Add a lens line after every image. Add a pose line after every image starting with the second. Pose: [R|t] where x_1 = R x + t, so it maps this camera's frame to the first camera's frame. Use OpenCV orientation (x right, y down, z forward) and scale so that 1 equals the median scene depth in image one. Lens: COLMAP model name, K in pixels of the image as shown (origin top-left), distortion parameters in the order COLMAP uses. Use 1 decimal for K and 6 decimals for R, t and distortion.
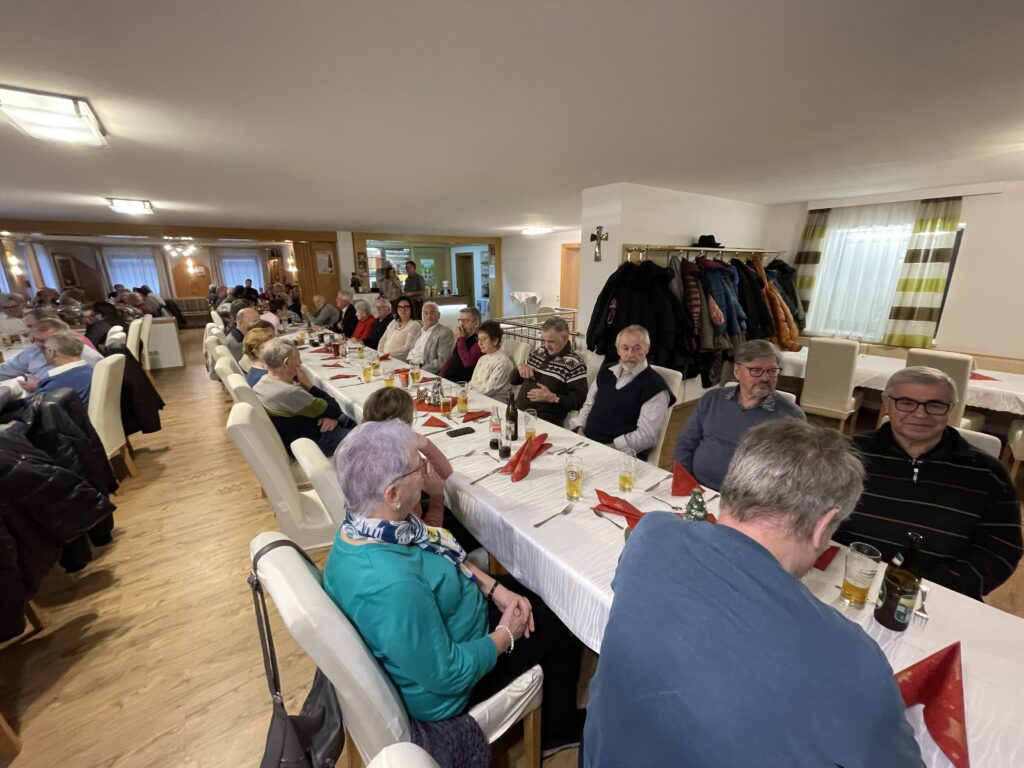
lens RADIAL K [[413.8, 0, 511.1], [0, 413.8, 385.1], [0, 0, 1]] dist [-0.005210, 0.001507]
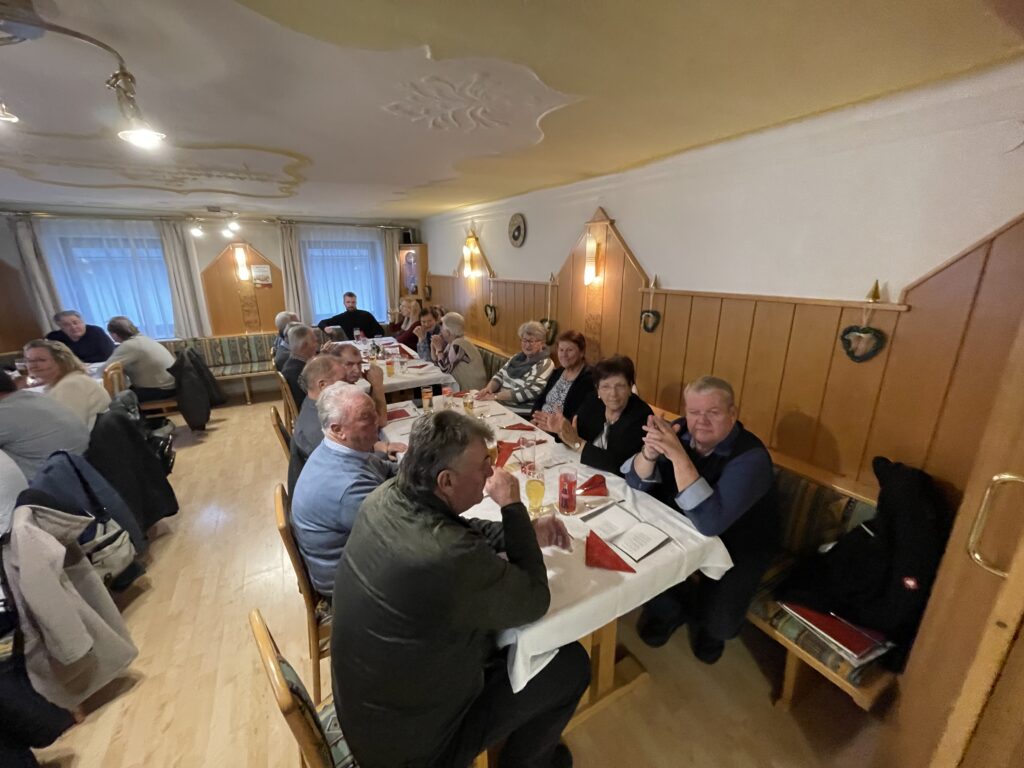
lens RADIAL K [[413.8, 0, 510.0], [0, 413.8, 380.7], [0, 0, 1]] dist [-0.005210, 0.001507]
pose [[0.991247, 0.035973, -0.127023, -0.612948], [-0.035530, 0.999352, 0.005755, -0.251228], [0.127148, -0.001192, 0.991883, 0.850260]]
